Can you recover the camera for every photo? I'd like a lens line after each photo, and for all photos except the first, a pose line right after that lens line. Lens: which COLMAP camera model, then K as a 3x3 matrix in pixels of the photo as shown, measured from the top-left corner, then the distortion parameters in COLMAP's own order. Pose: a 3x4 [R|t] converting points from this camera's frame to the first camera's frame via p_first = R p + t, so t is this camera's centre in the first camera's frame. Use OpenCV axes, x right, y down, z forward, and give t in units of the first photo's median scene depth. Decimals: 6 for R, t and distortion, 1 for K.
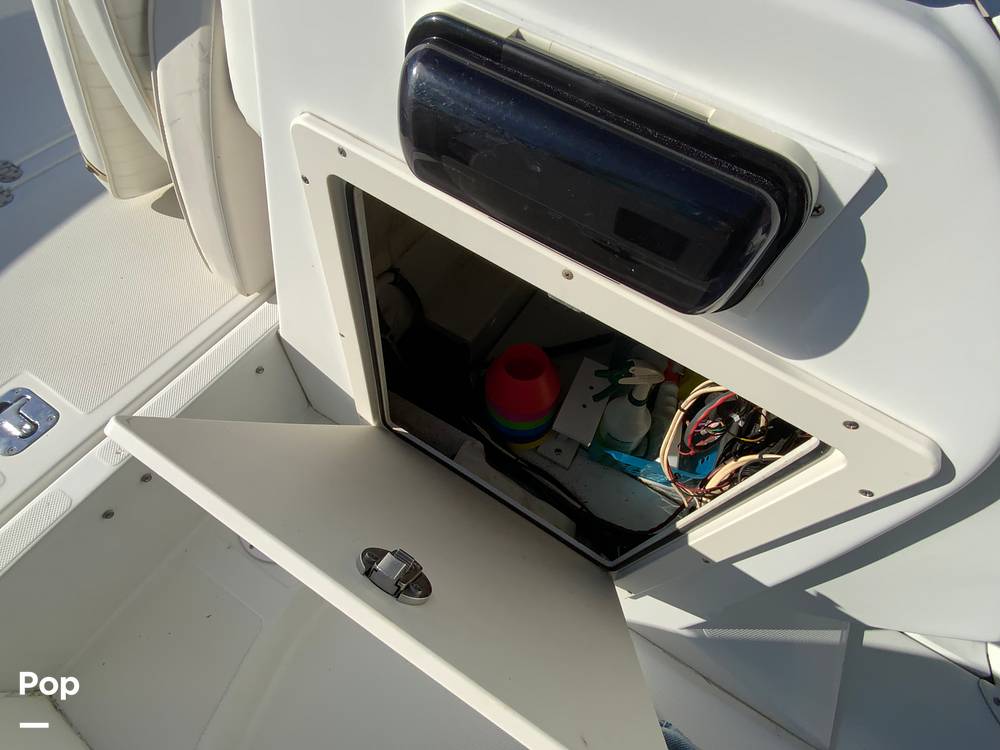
lens RADIAL K [[476.8, 0, 499.6], [0, 476.8, 377.1], [0, 0, 1]] dist [0.020898, -0.017734]
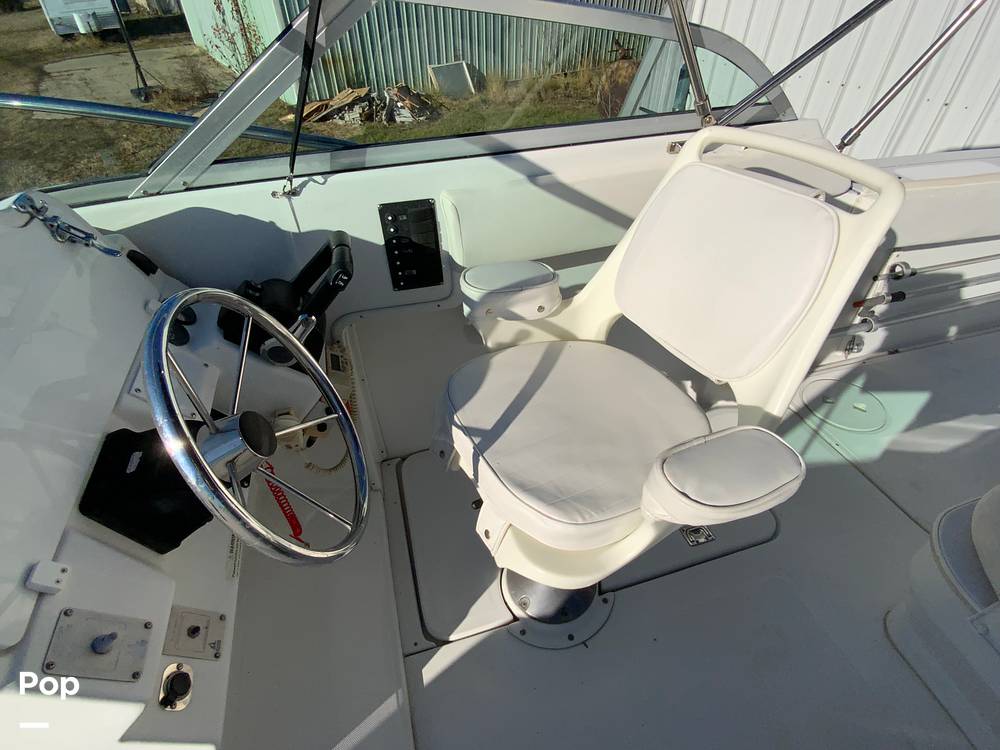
lens RADIAL K [[476.8, 0, 499.6], [0, 476.8, 377.1], [0, 0, 1]] dist [0.020898, -0.017734]
pose [[0.674694, -0.573193, 0.465013, 0.996926], [0.674408, 0.734760, -0.072815, 0.276843], [-0.299936, 0.362736, 0.882304, -0.518230]]
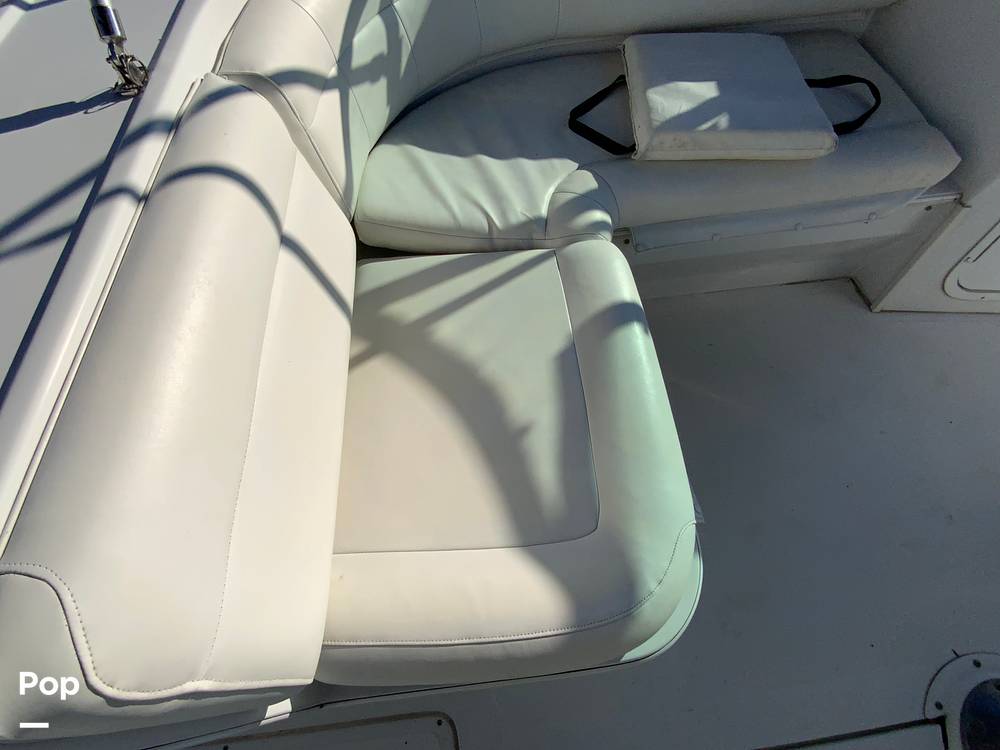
lens RADIAL K [[476.8, 0, 499.6], [0, 476.8, 377.1], [0, 0, 1]] dist [0.020898, -0.017734]
pose [[-0.786519, 0.490434, -0.375317, 2.609336], [-0.556359, -0.298914, 0.775316, 0.934042], [0.268054, 0.818612, 0.507959, -0.548282]]
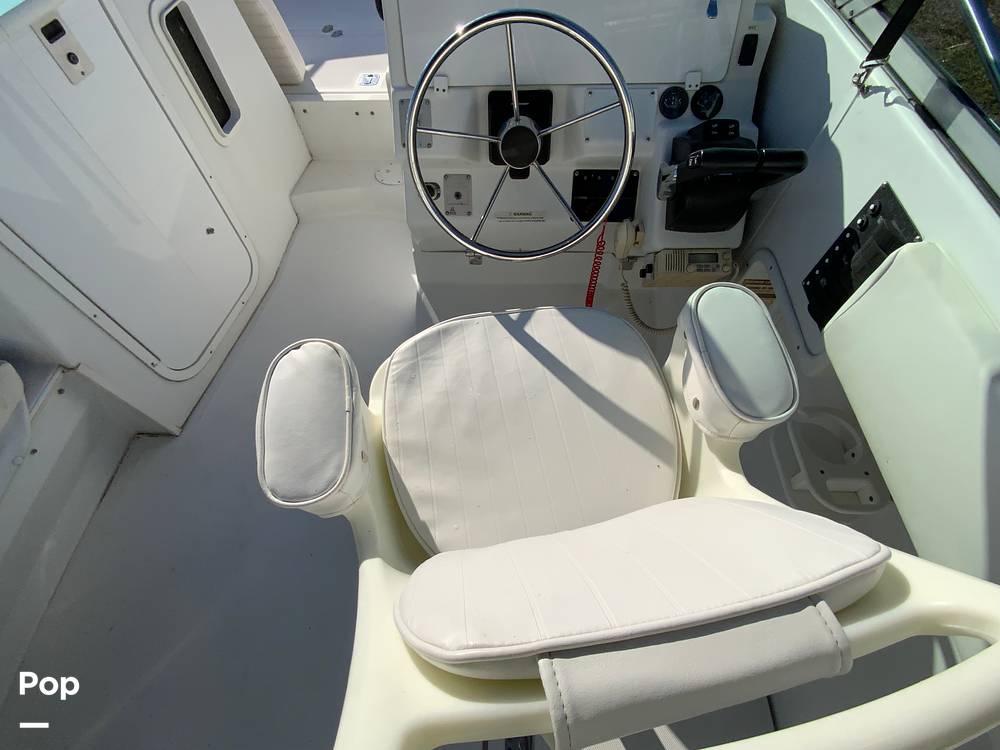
lens RADIAL K [[480.6, 0, 499.3], [0, 480.6, 376.4], [0, 0, 1]] dist [-0.003544, -0.001073]
pose [[0.475548, 0.669498, -0.570637, 2.129488], [-0.719028, 0.669539, 0.186322, 0.177007], [0.506806, 0.321699, 0.799786, -0.347870]]
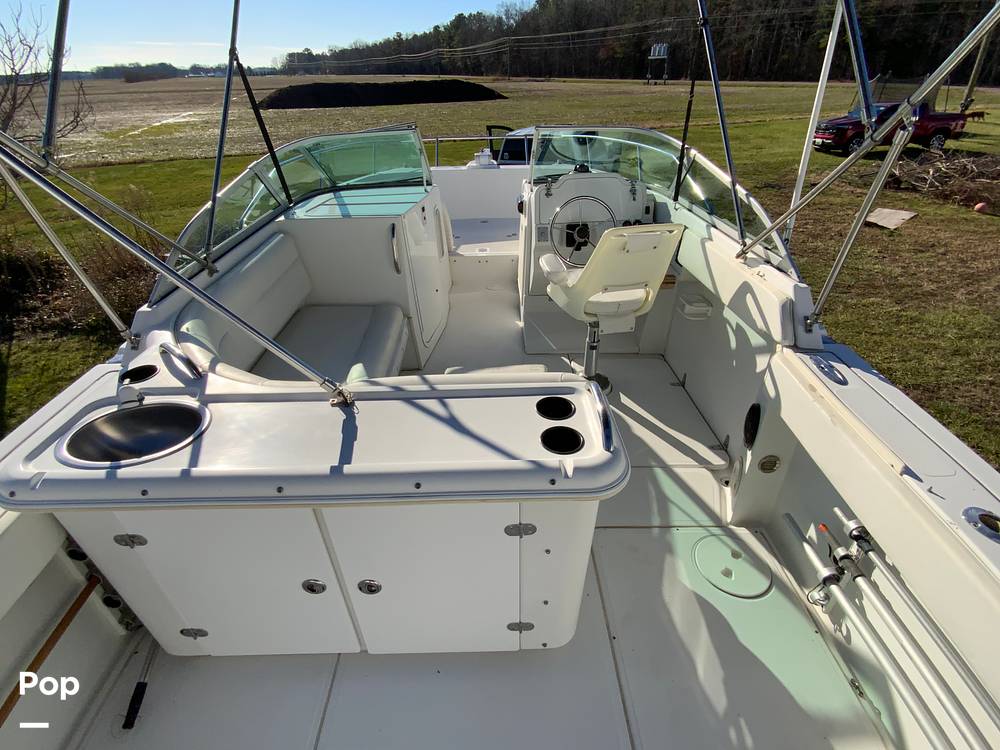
lens RADIAL K [[483.2, 0, 499.0], [0, 483.2, 378.0], [0, 0, 1]] dist [0.000696, -0.004658]
pose [[0.526830, 0.348570, -0.775209, 4.229371], [-0.690293, 0.707609, -0.150947, 1.923618], [0.495929, 0.614645, 0.613405, -1.596417]]
